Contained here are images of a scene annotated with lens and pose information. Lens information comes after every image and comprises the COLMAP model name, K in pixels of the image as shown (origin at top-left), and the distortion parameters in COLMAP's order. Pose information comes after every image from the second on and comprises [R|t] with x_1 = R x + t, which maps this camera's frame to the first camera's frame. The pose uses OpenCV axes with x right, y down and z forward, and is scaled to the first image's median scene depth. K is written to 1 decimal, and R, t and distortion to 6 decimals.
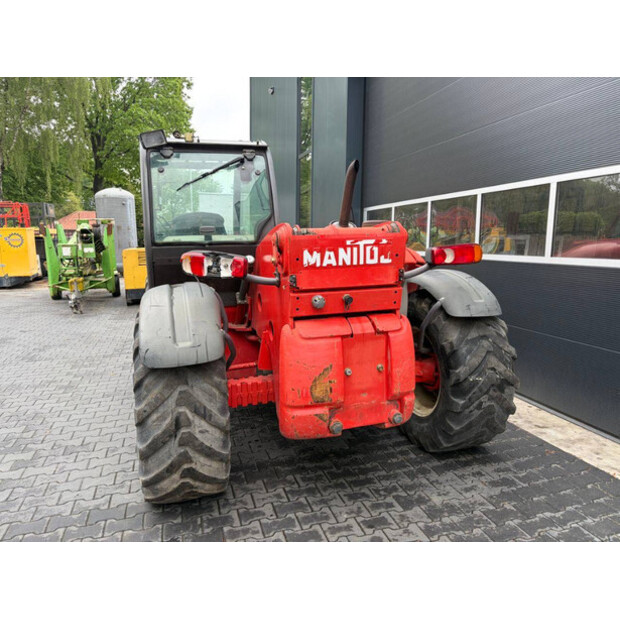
lens RADIAL K [[465.8, 0, 315.8], [0, 465.8, 306.4], [0, 0, 1]] dist [0.044784, -0.045025]
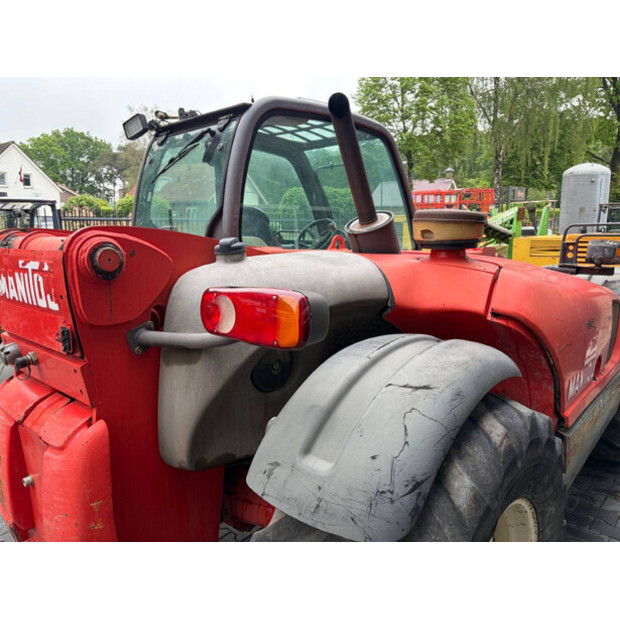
lens RADIAL K [[465.8, 0, 311.8], [0, 465.8, 308.7], [0, 0, 1]] dist [0.044784, -0.045025]
pose [[0.507009, 0.160393, -0.846886, 0.670727], [-0.122443, 0.985972, 0.113431, -0.173216], [0.853199, 0.046185, 0.519536, 0.910075]]
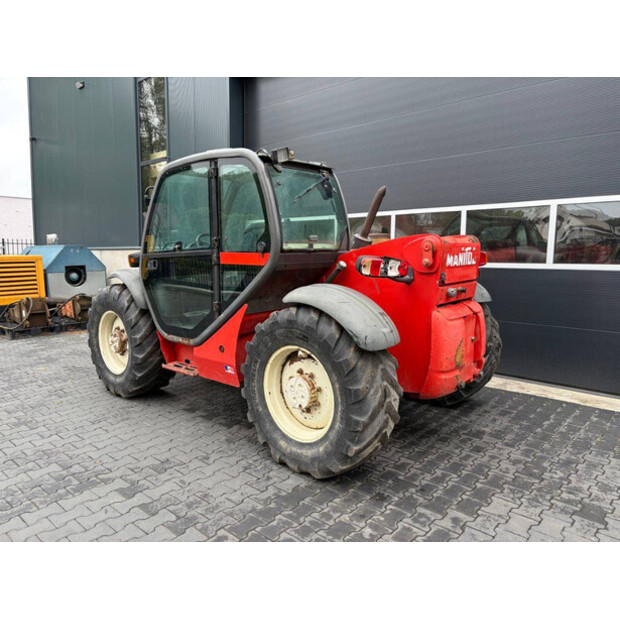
lens RADIAL K [[465.8, 0, 312.3], [0, 465.8, 310.1], [0, 0, 1]] dist [0.044784, -0.045025]
pose [[0.858022, -0.057648, 0.510367, -0.937814], [0.067980, 0.997685, -0.001595, 0.014573], [-0.509094, 0.036063, 0.859955, 0.030235]]
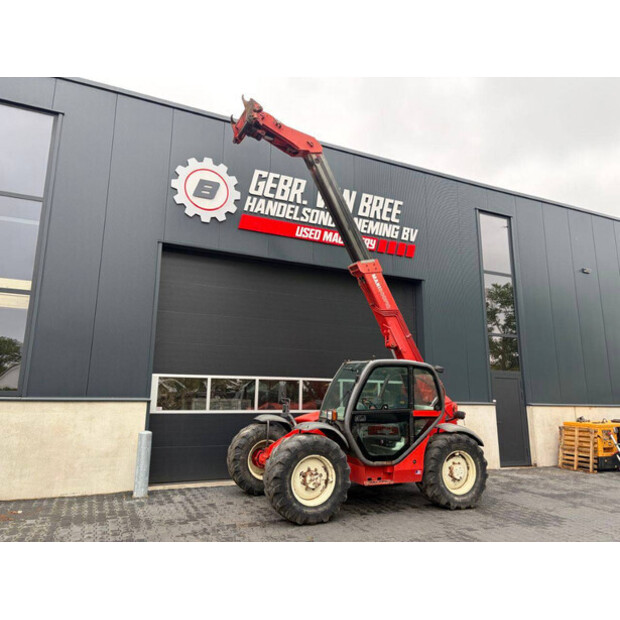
lens RADIAL K [[465.8, 0, 309.5], [0, 465.8, 304.0], [0, 0, 1]] dist [0.044784, -0.045025]
pose [[-0.121297, 0.193628, 0.973548, -3.163198], [0.126091, 0.975850, -0.178376, -0.366079], [-0.984575, 0.101120, -0.142782, 2.236082]]
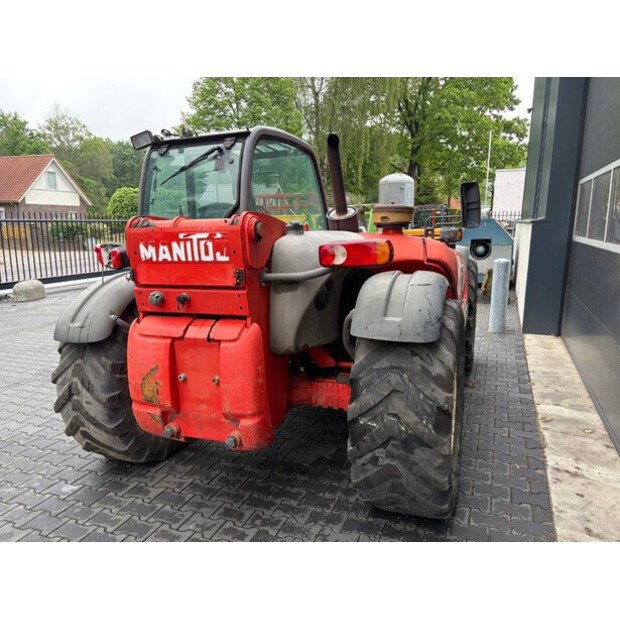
lens RADIAL K [[465.8, 0, 312.3], [0, 465.8, 312.5], [0, 0, 1]] dist [0.044784, -0.045025]
pose [[0.779608, 0.114243, -0.615759, 0.763584], [-0.083051, 0.993397, 0.079156, -0.074993], [0.620736, -0.010571, 0.783948, 0.401053]]
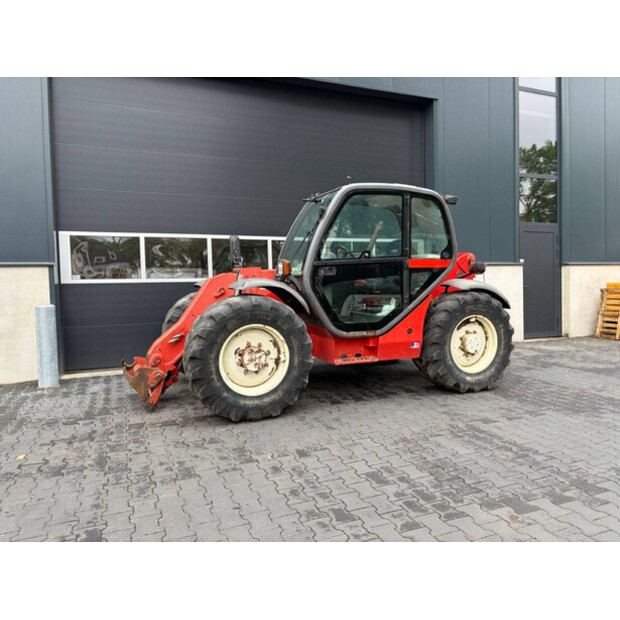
lens RADIAL K [[465.8, 0, 307.2], [0, 465.8, 304.6], [0, 0, 1]] dist [0.044784, -0.045025]
pose [[-0.082527, -0.037797, 0.995872, -2.273678], [0.160933, 0.985660, 0.050746, -0.154236], [-0.983509, 0.164456, -0.075260, 1.880141]]
